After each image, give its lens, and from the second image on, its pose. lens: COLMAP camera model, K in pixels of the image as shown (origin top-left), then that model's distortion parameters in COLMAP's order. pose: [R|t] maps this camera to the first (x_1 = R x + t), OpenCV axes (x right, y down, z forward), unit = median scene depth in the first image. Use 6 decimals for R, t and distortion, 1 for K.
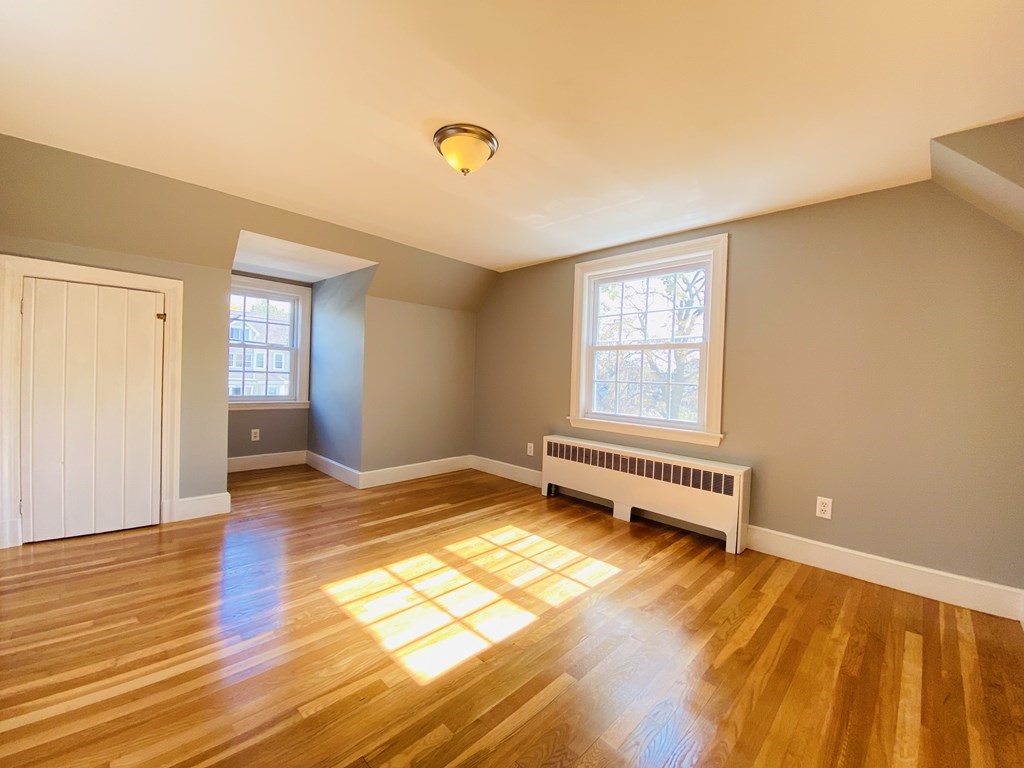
lens RADIAL K [[414.6, 0, 506.5], [0, 414.6, 381.3], [0, 0, 1]] dist [0.034206, -0.027664]
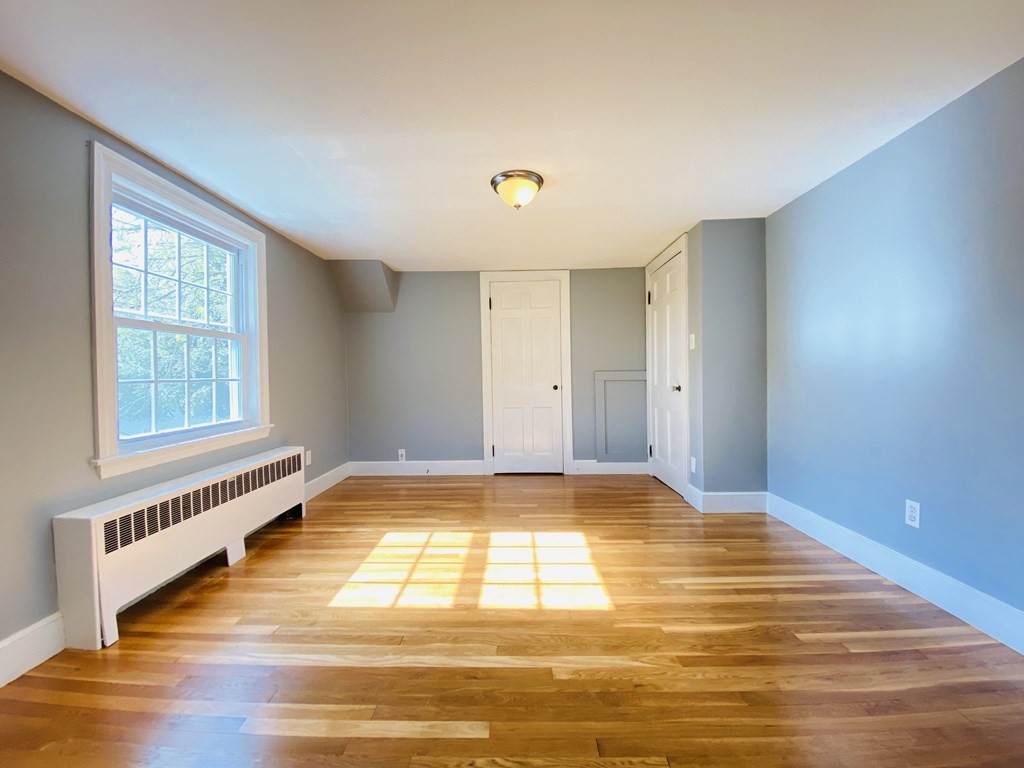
lens RADIAL K [[414.6, 0, 506.5], [0, 414.6, 381.3], [0, 0, 1]] dist [0.034206, -0.027664]
pose [[-0.686041, -0.037256, 0.726609, -0.751849], [0.004782, 0.998436, 0.055709, -0.044316], [-0.727547, 0.041693, -0.684789, 1.438488]]
